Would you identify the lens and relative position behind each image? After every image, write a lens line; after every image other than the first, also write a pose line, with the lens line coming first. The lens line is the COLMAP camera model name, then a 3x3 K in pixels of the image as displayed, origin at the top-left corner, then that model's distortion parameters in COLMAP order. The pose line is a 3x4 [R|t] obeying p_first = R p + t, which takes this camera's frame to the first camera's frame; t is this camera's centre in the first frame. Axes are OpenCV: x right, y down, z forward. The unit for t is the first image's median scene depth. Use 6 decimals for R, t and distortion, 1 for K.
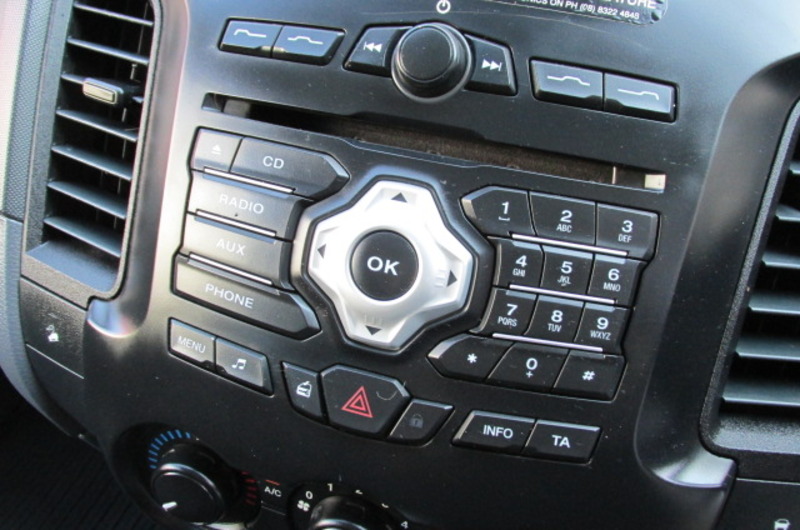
lens RADIAL K [[668.0, 0, 425.9], [0, 668.0, 266.8], [0, 0, 1]] dist [-0.014074, 0.002134]
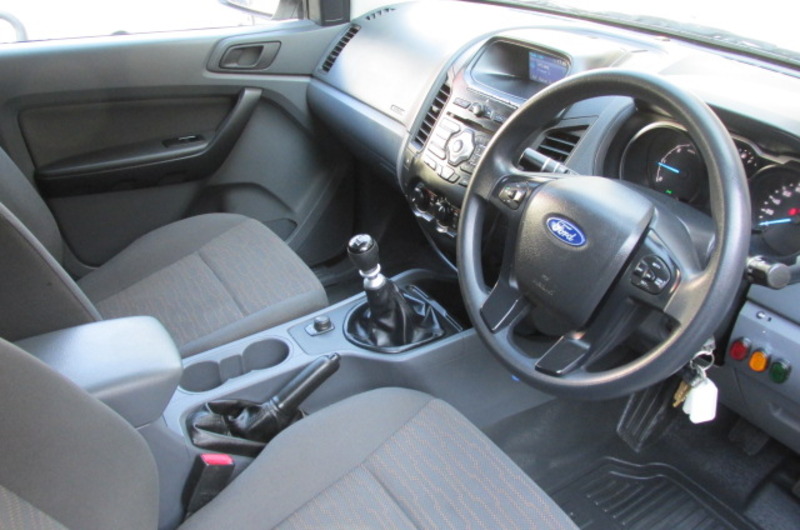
lens RADIAL K [[679.4, 0, 400.0], [0, 679.4, 265.0], [0, 0, 1]] dist [-0.050272, -0.000814]
pose [[0.748756, 0.283004, -0.599393, 2.949687], [-0.351977, 0.936006, 0.002249, 0.987277], [0.561672, 0.209288, 0.800451, -3.191261]]
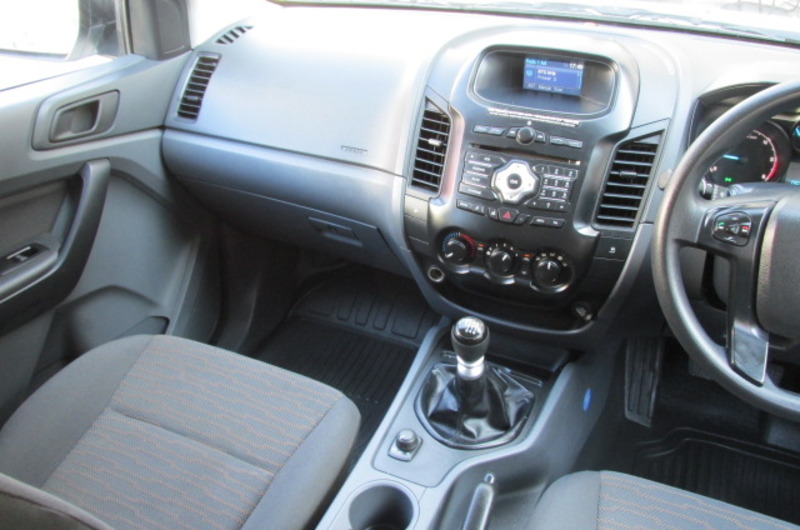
lens RADIAL K [[679.0, 0, 412.0], [0, 679.0, 266.2], [0, 0, 1]] dist [-0.025608, -0.009427]
pose [[0.989766, 0.022721, -0.140876, -0.086865], [-0.033804, 0.996475, -0.076784, 0.896440], [0.138635, 0.080760, 0.987045, -3.364917]]
